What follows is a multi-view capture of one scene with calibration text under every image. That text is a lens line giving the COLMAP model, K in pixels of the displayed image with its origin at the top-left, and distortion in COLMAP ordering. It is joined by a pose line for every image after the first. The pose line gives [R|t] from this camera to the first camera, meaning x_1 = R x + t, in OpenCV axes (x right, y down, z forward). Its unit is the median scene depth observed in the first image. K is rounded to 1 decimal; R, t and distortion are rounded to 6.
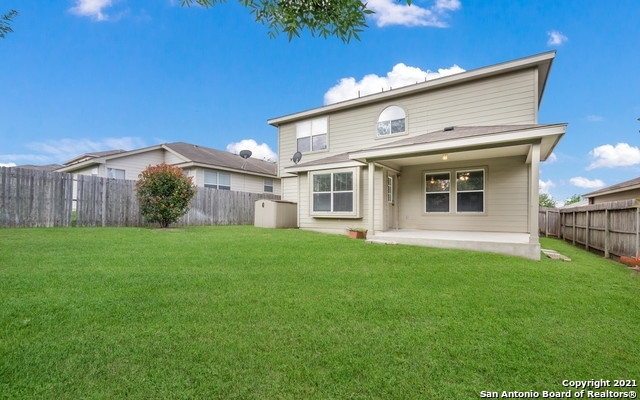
lens RADIAL K [[285.8, 0, 320.1], [0, 285.8, 205.7], [0, 0, 1]] dist [0.000456, -0.000784]
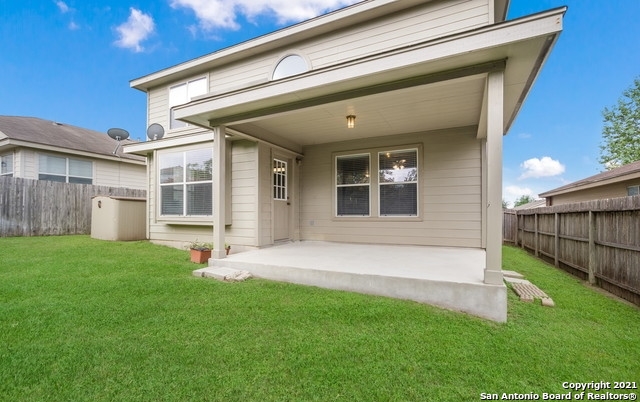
lens RADIAL K [[285.8, 0, 319.9], [0, 285.8, 202.7], [0, 0, 1]] dist [0.000456, -0.000784]
pose [[0.993556, 0.002598, 0.113311, 0.252983], [-0.000956, 0.999894, -0.014541, 0.002932], [-0.113337, 0.014339, 0.993453, 0.346961]]
